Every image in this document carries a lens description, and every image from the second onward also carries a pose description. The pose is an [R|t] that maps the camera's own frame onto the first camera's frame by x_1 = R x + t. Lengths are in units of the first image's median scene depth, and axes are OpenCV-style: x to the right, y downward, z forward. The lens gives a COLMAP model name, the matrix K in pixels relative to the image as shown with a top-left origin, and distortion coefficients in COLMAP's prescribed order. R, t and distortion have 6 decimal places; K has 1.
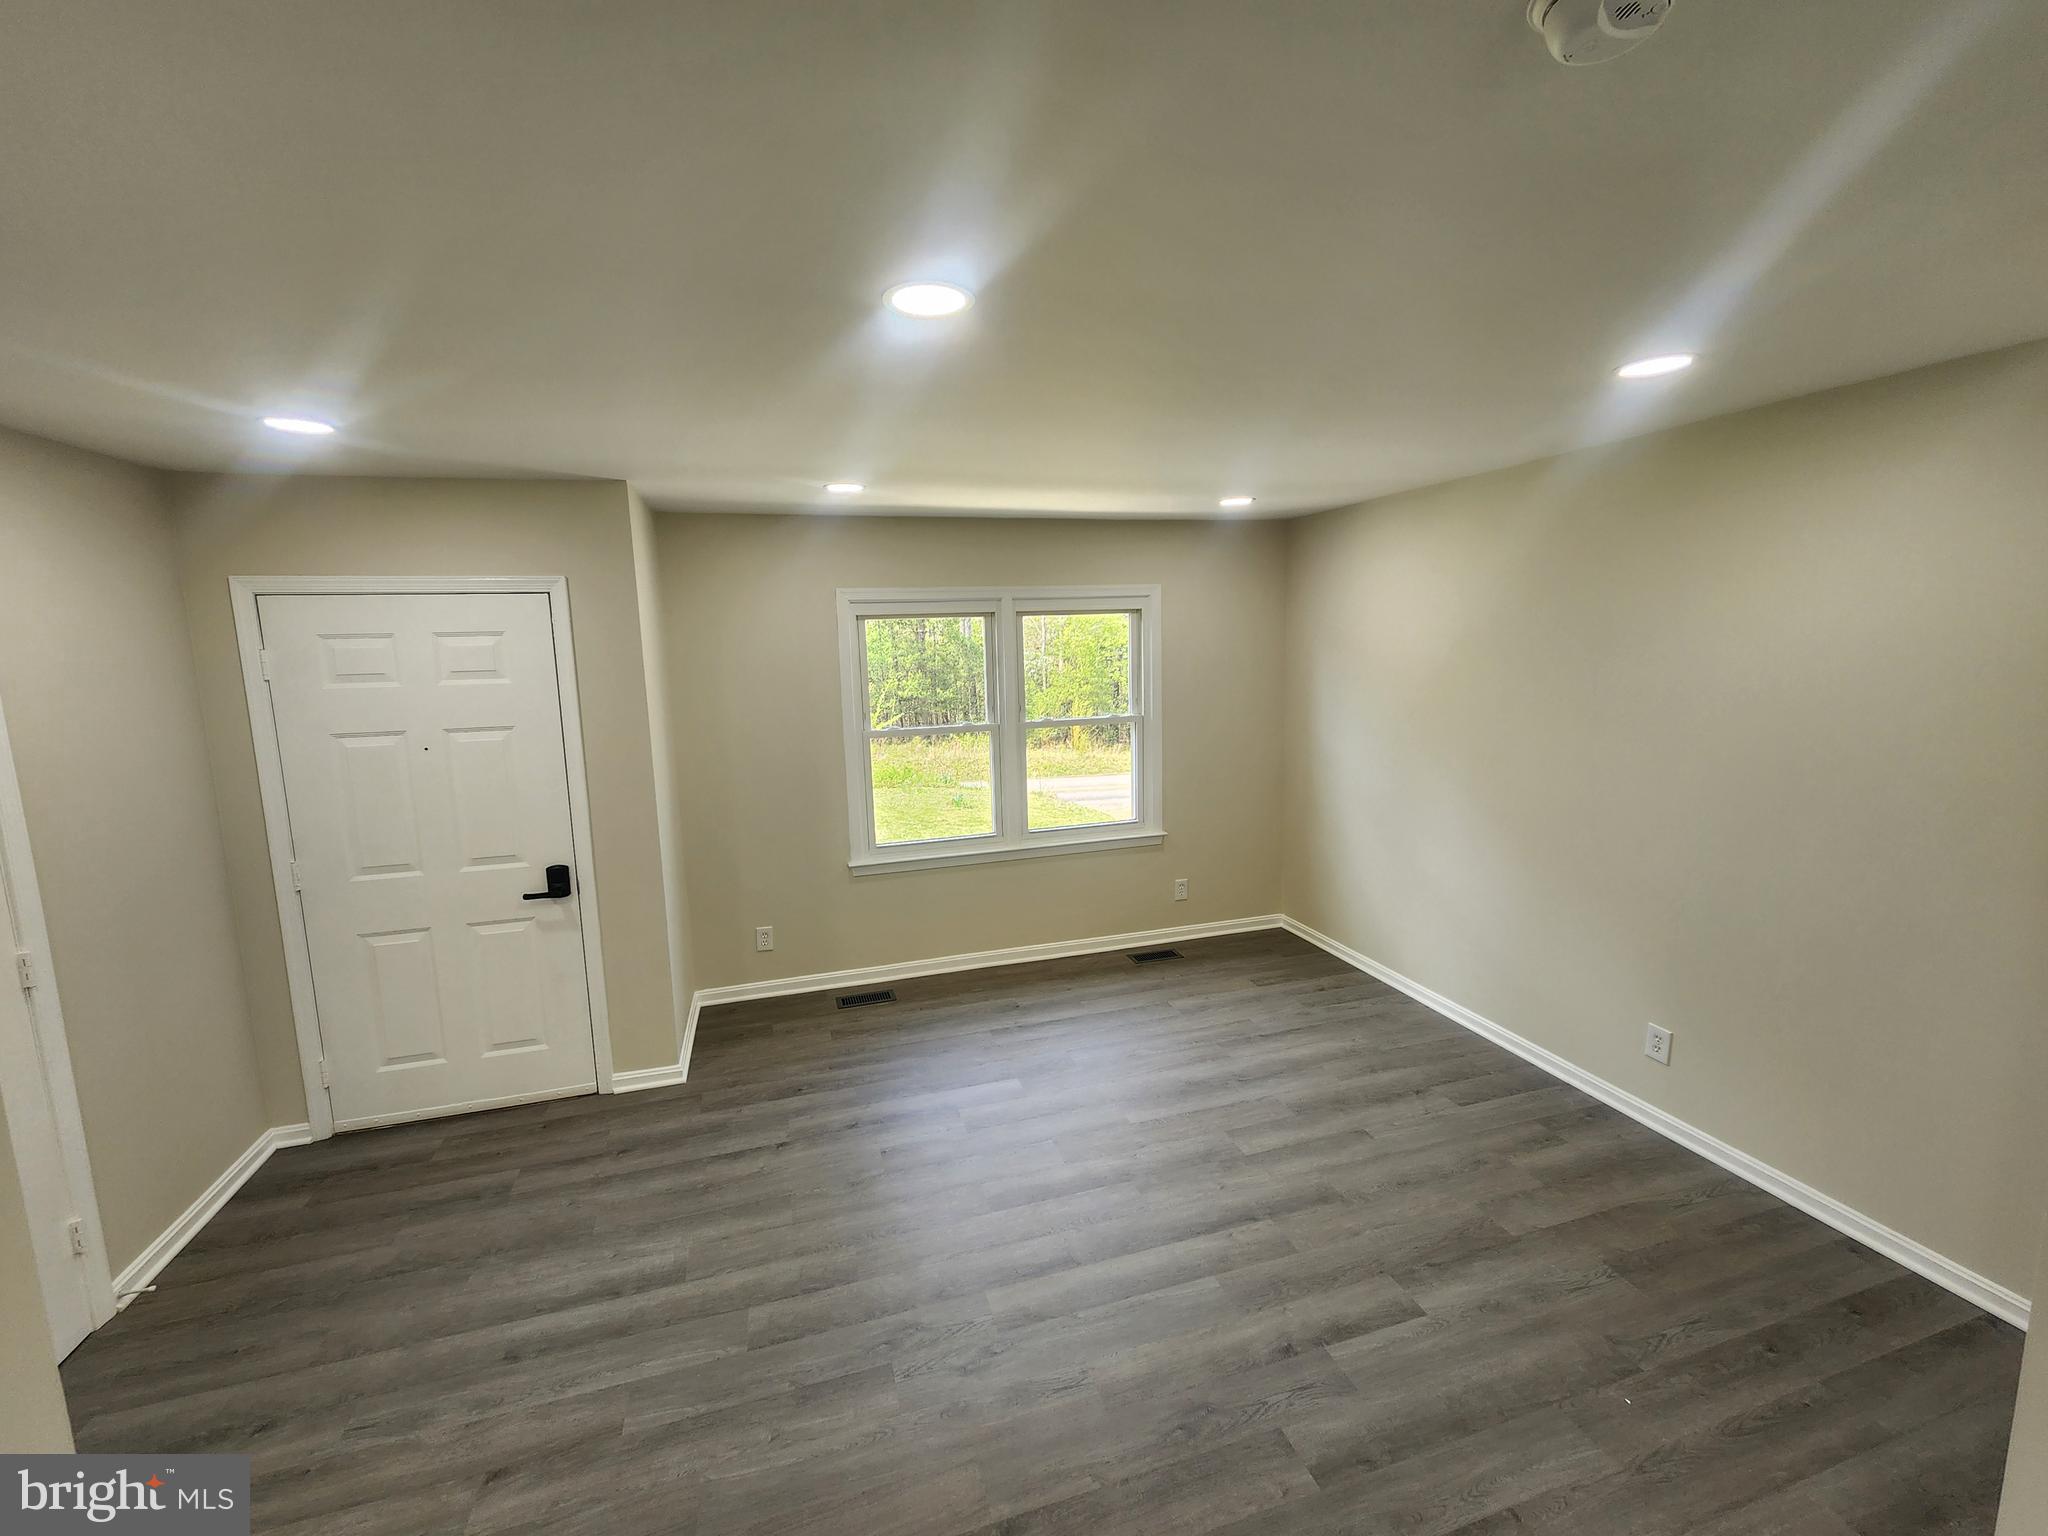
lens RADIAL K [[838.4, 0, 1016.7], [0, 838.4, 751.2], [0, 0, 1]] dist [0.003962, -0.001534]
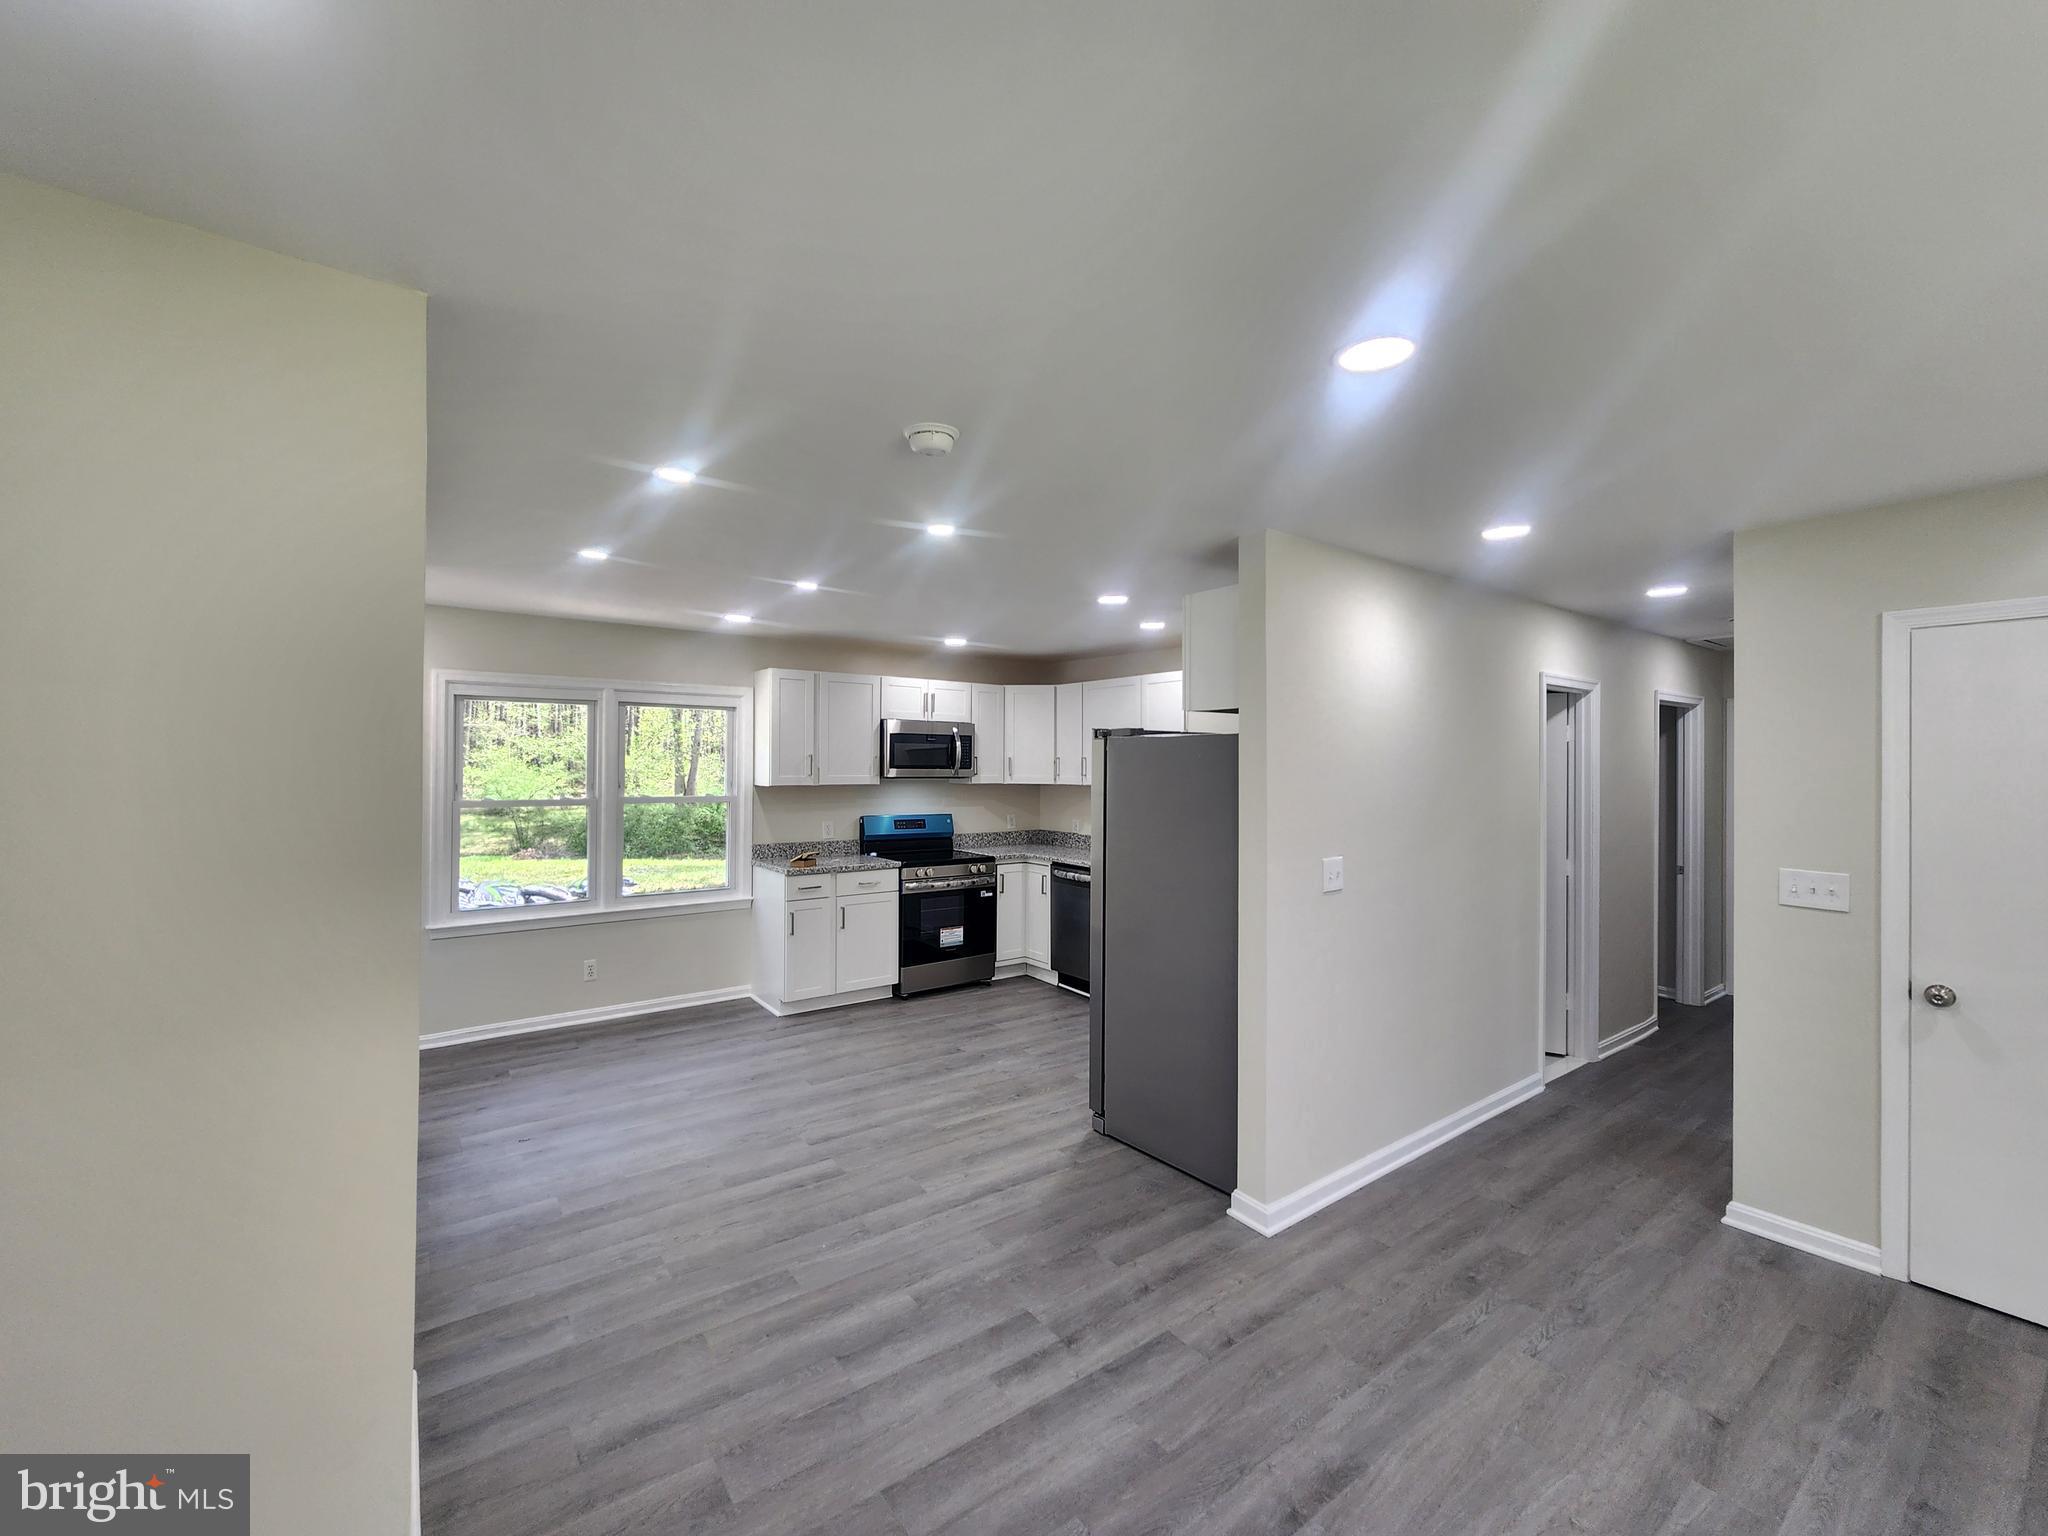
lens RADIAL K [[838.4, 0, 1018.8], [0, 838.4, 758.0], [0, 0, 1]] dist [0.003962, -0.001534]
pose [[-0.939380, 0.020514, -0.342264, 0.421849], [-0.025197, 0.991380, 0.128575, -0.084263], [0.341951, 0.129404, -0.930765, 1.125729]]
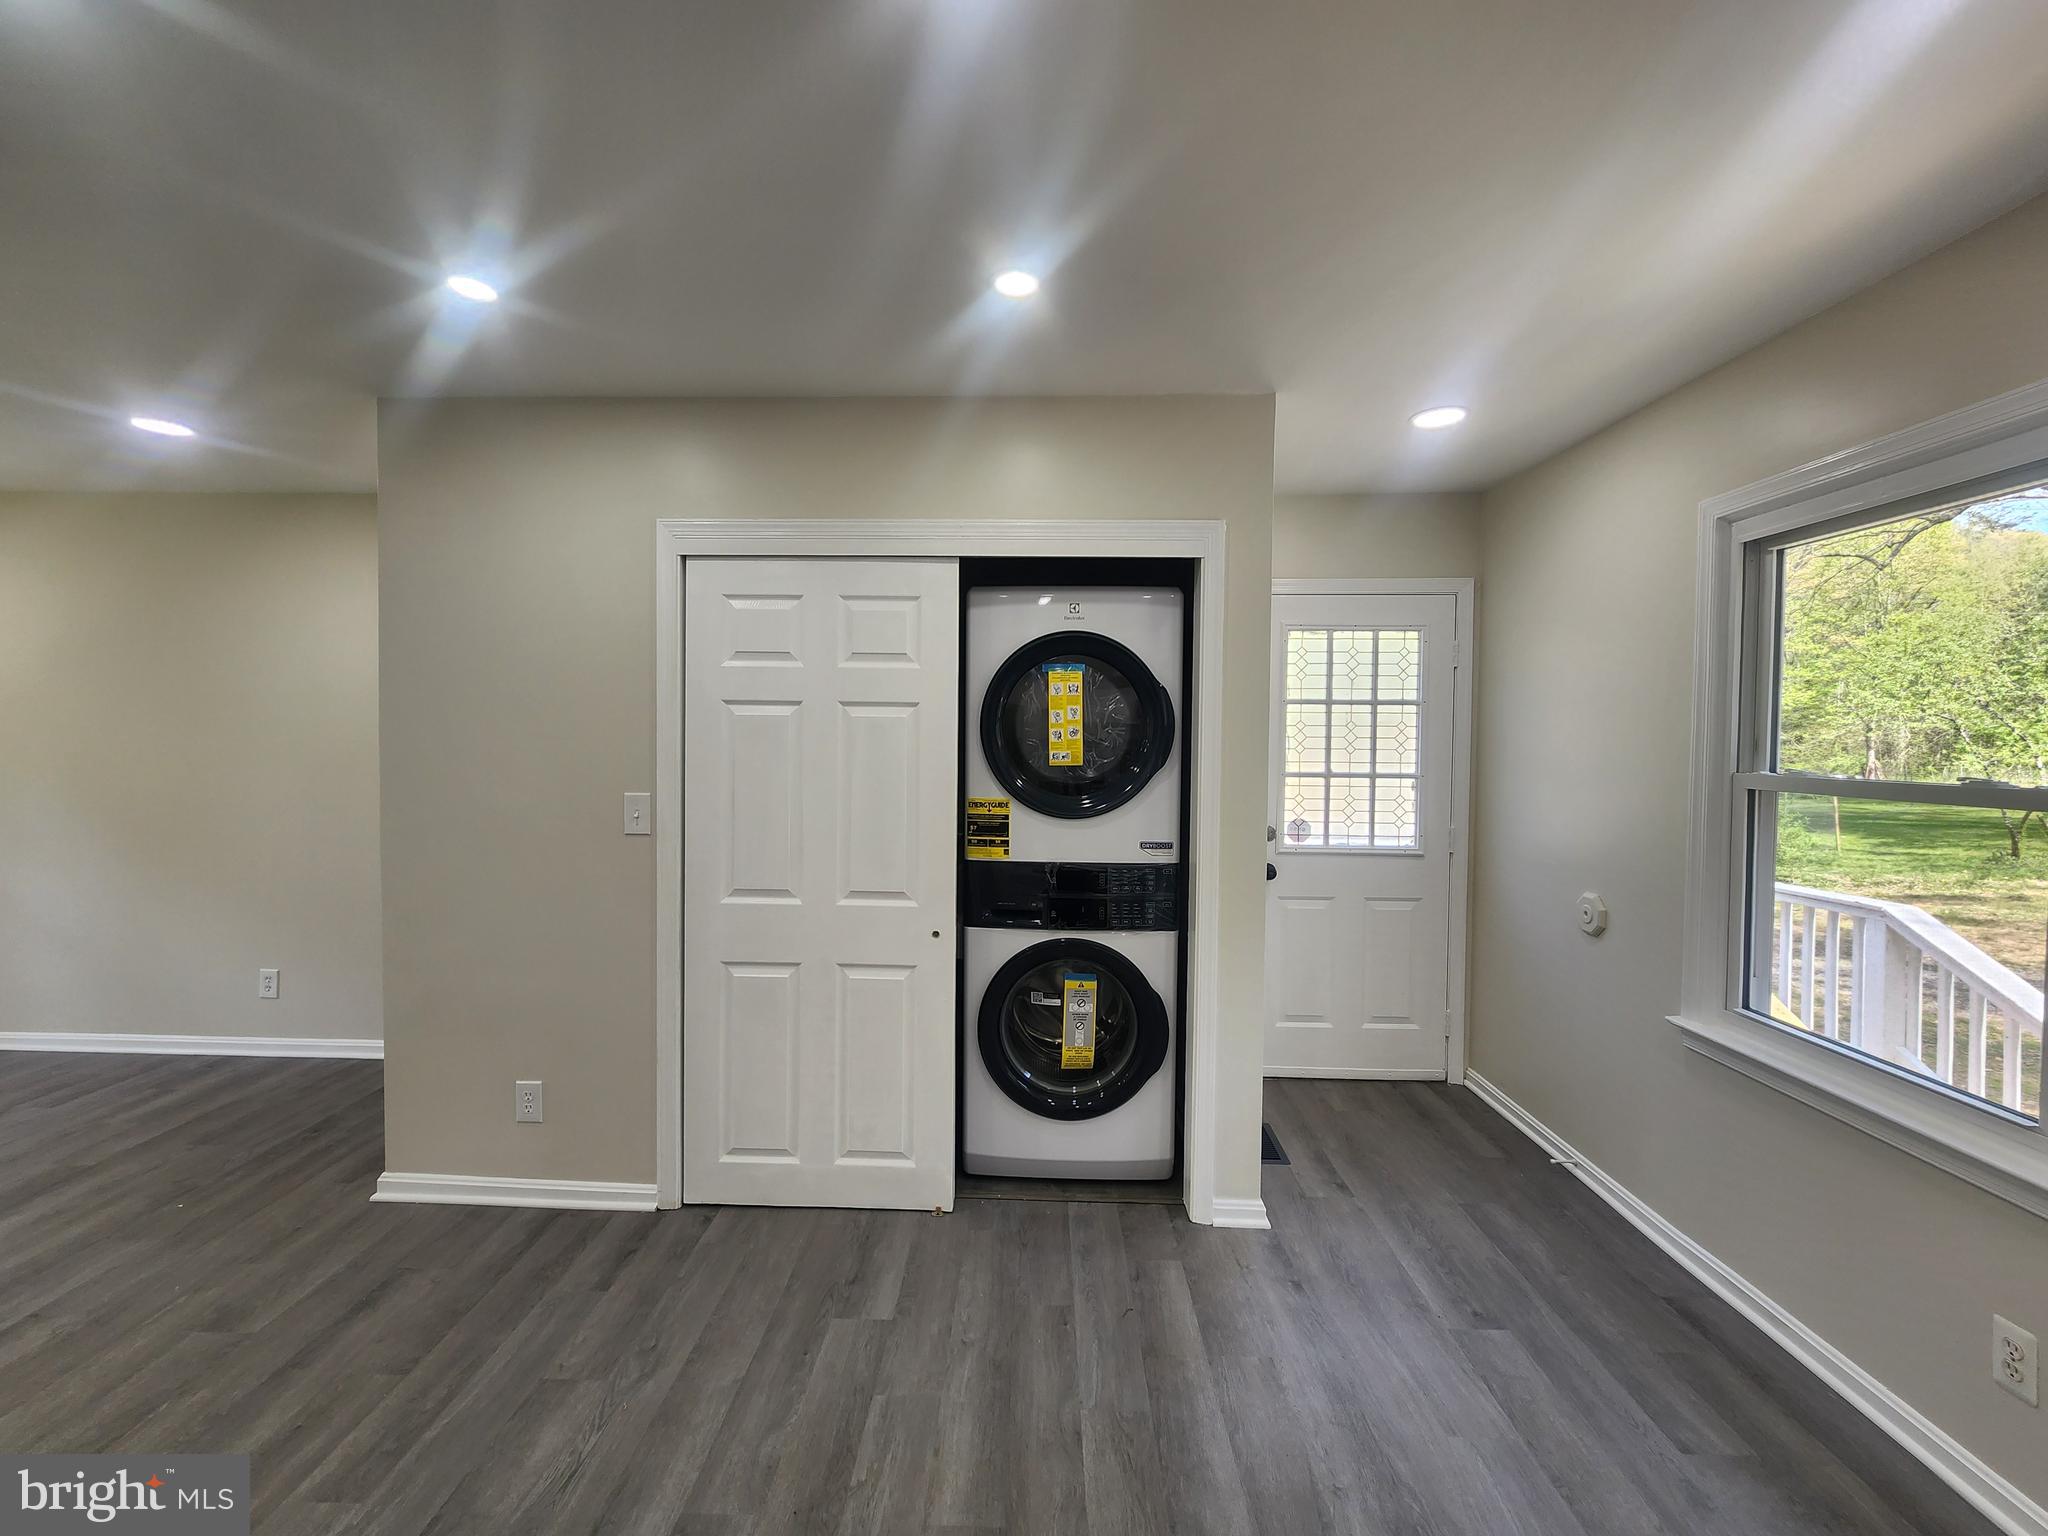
lens RADIAL K [[838.4, 0, 1005.9], [0, 838.4, 756.9], [0, 0, 1]] dist [0.003962, -0.001534]
pose [[0.315612, 0.008973, 0.948846, -0.070539], [0.103216, 0.993697, -0.043730, 0.207159], [-0.943258, 0.111737, 0.312697, -0.487797]]
